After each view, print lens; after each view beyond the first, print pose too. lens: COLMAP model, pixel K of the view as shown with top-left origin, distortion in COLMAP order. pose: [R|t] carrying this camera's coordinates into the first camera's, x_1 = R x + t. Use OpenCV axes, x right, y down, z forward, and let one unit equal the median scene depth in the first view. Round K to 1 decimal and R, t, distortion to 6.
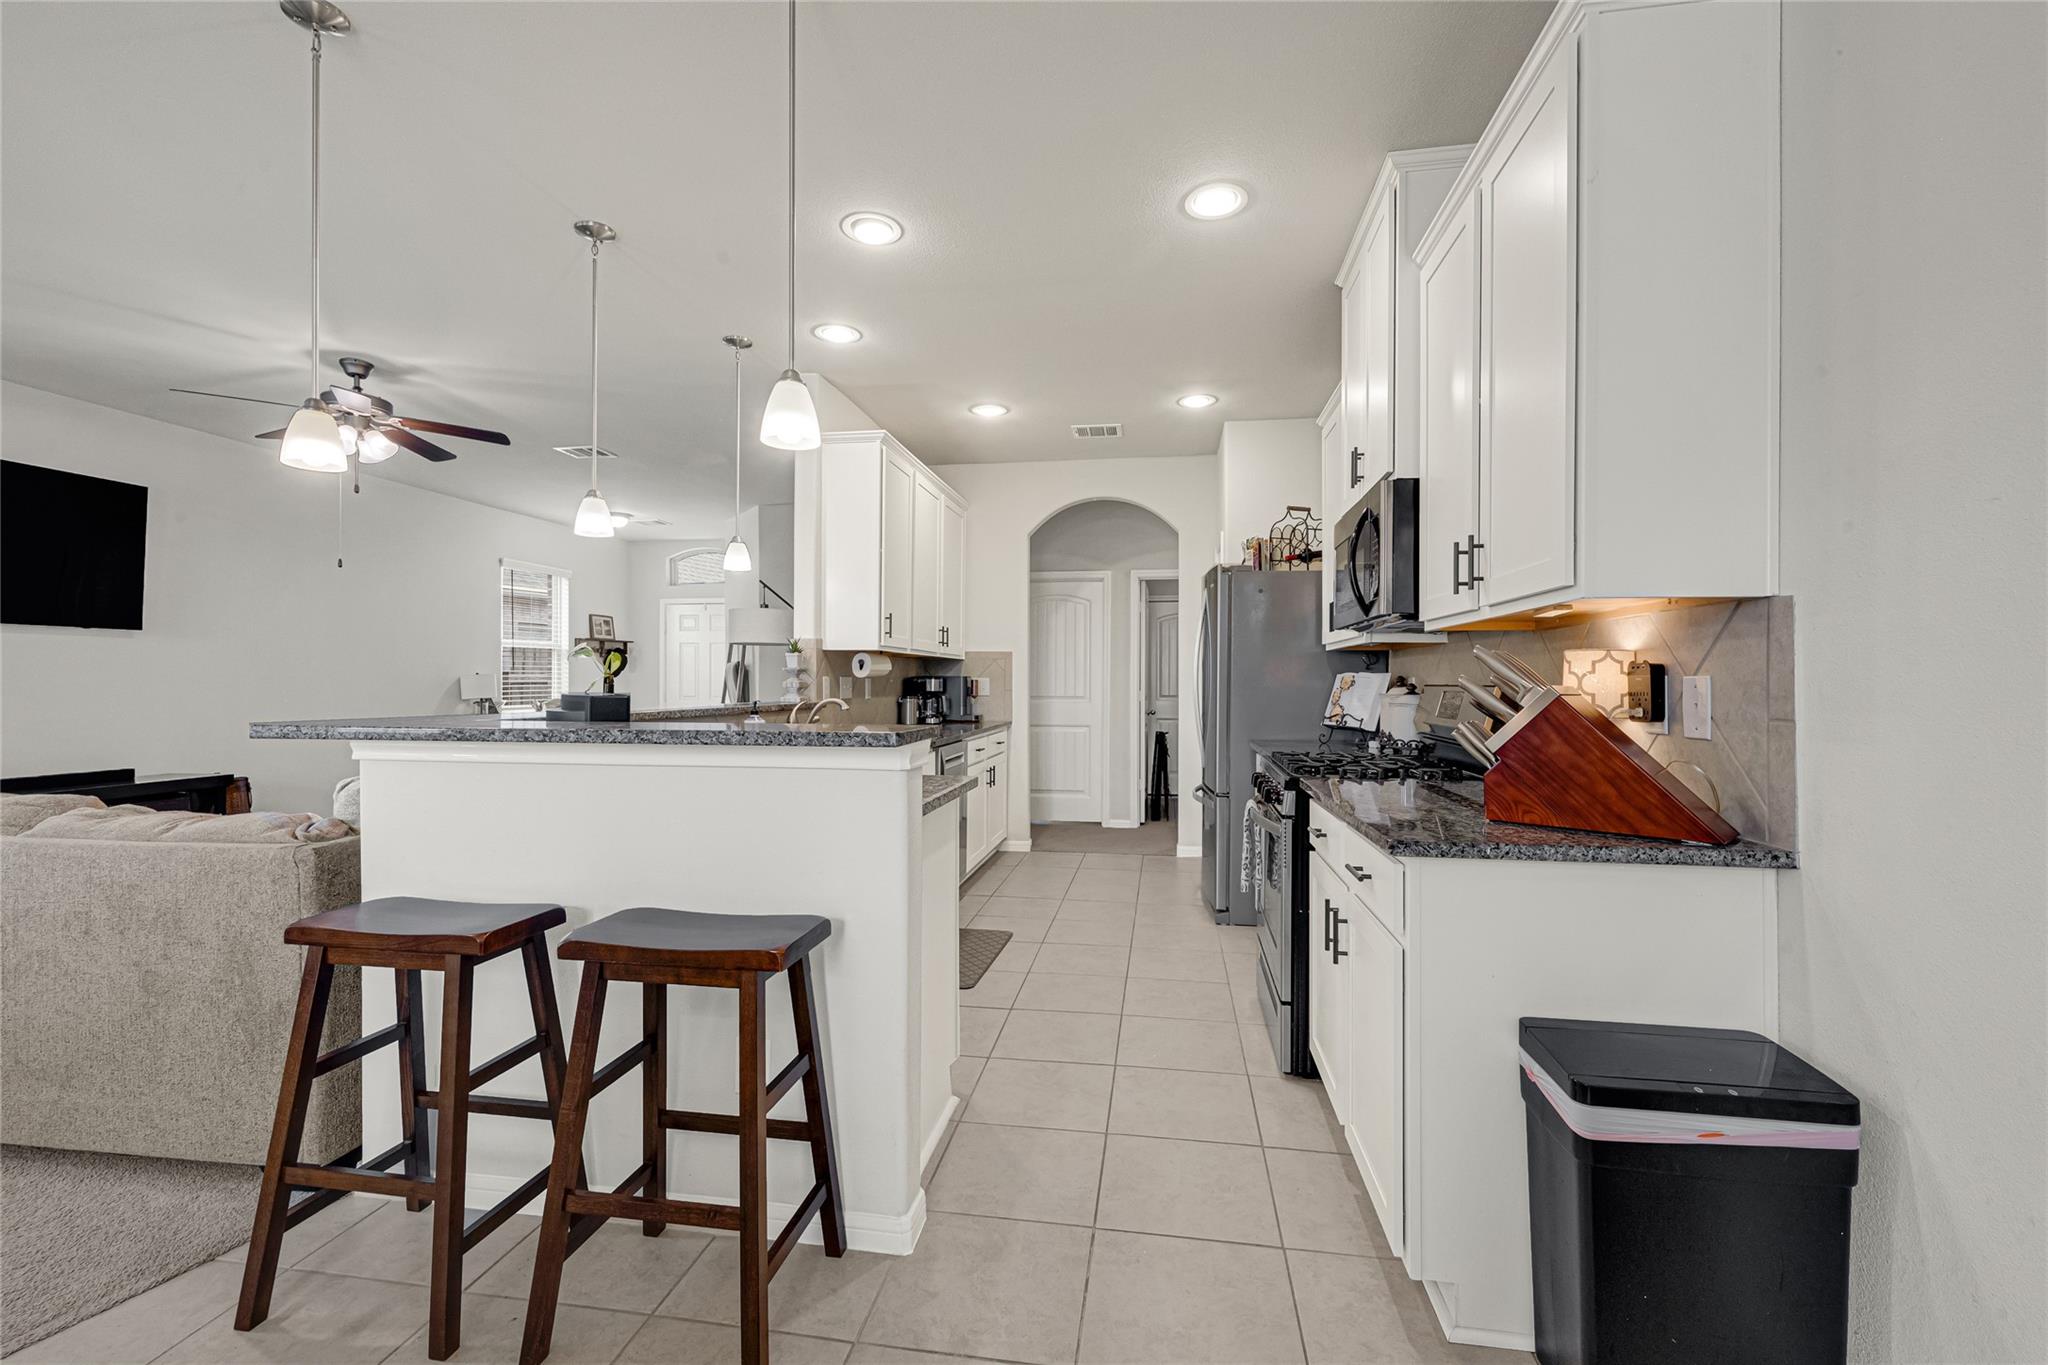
lens RADIAL K [[870.6, 0, 1017.8], [0, 870.6, 679.1], [0, 0, 1]] dist [0.010059, -0.000162]
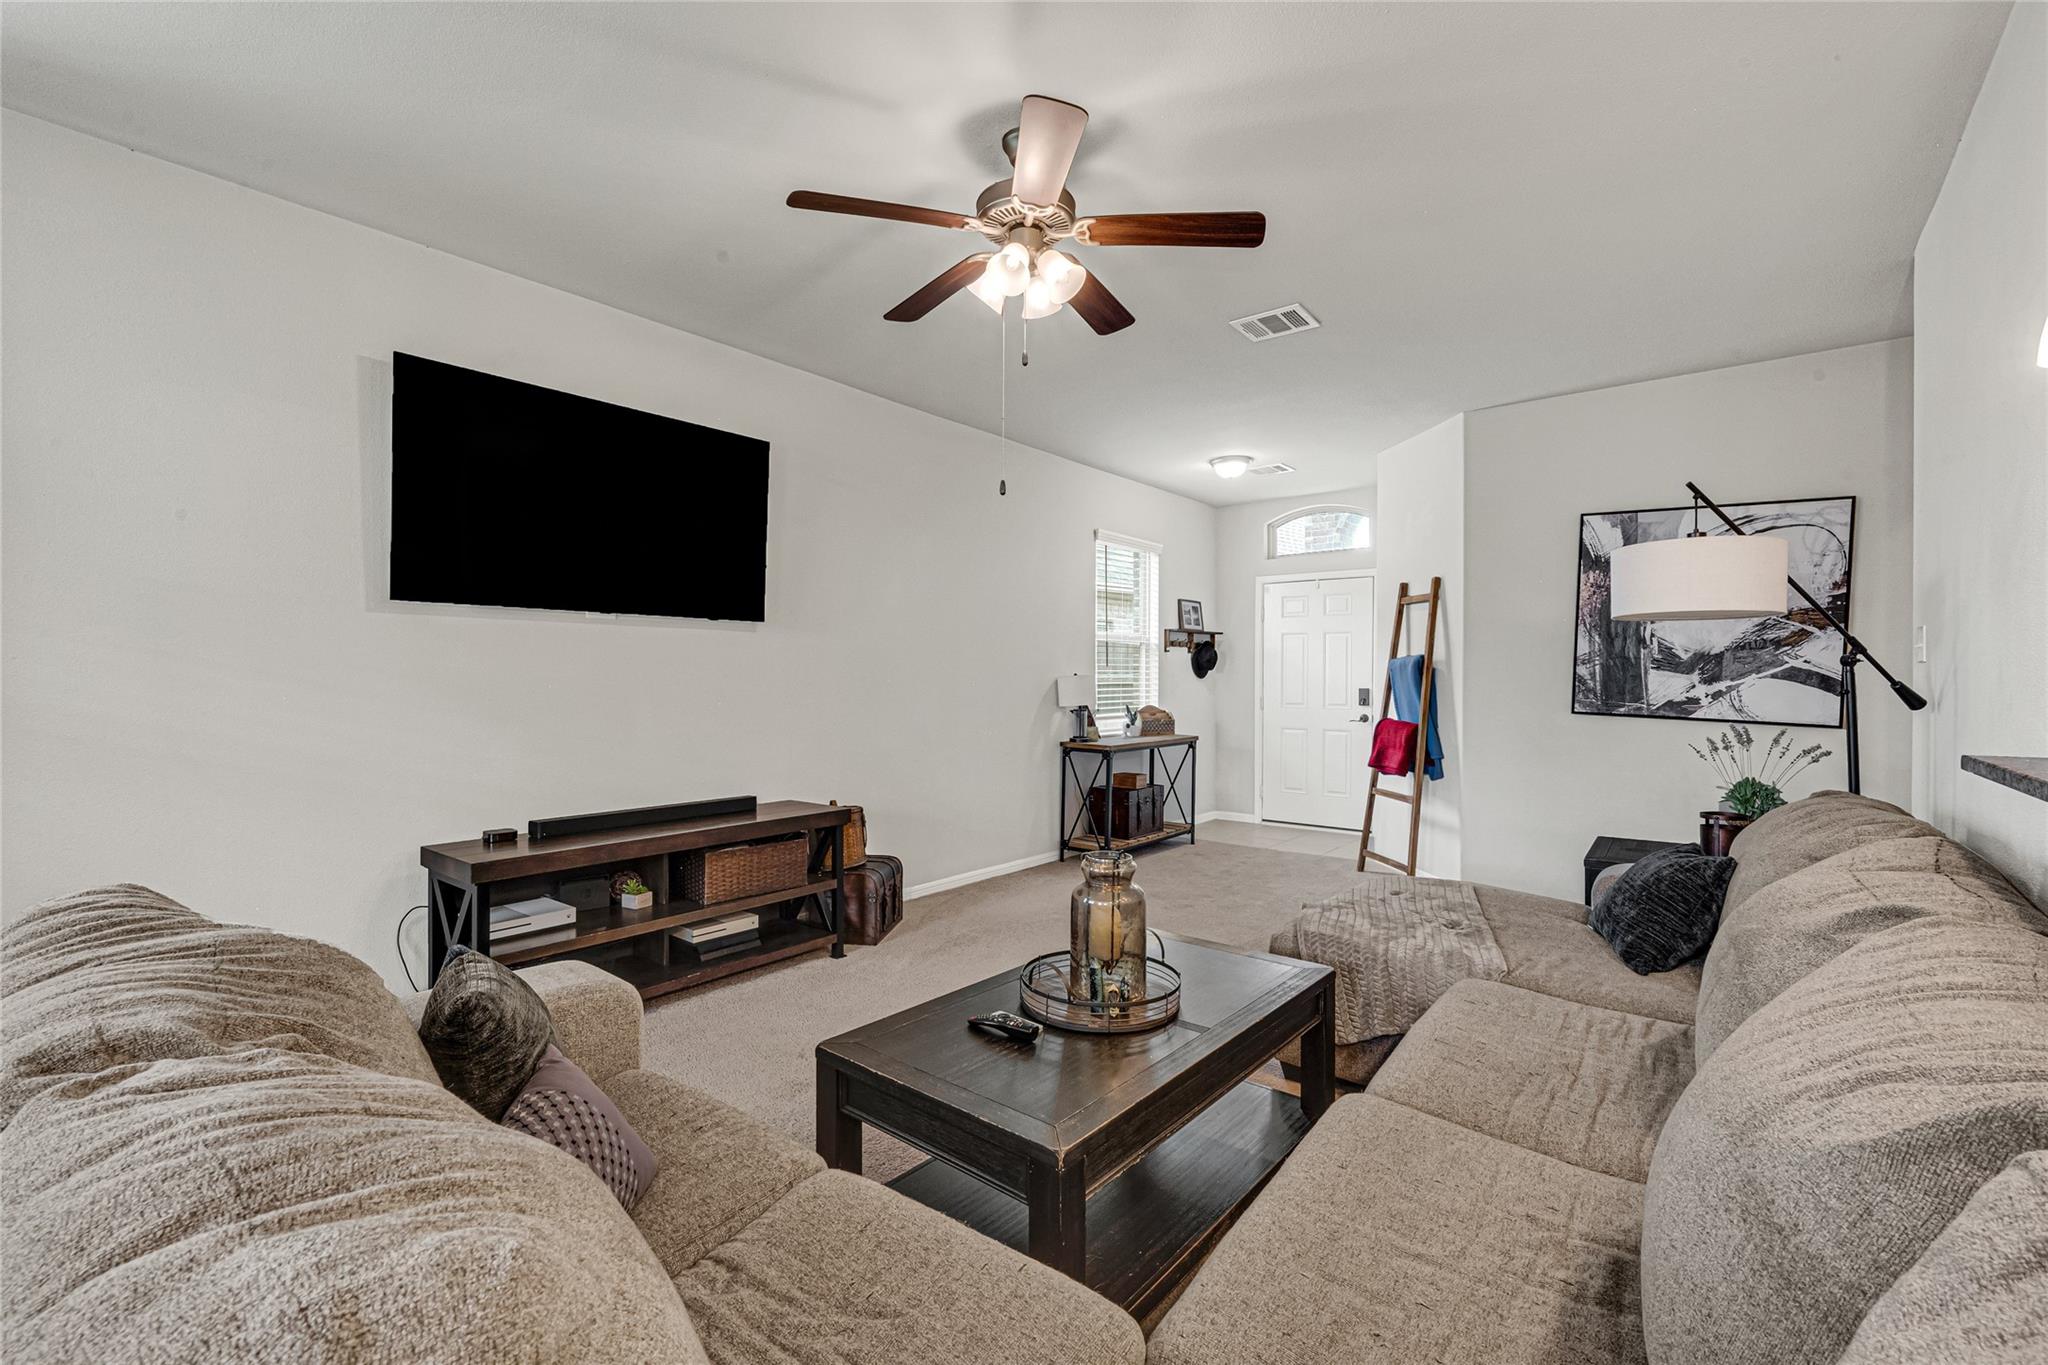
lens RADIAL K [[870.6, 0, 1016.7], [0, 870.6, 686.0], [0, 0, 1]] dist [0.010059, -0.000162]
pose [[0.871459, 0.006765, -0.490422, -0.235810], [-0.002110, 0.999947, 0.010044, -0.003064], [0.490464, -0.007719, 0.871427, 0.244382]]
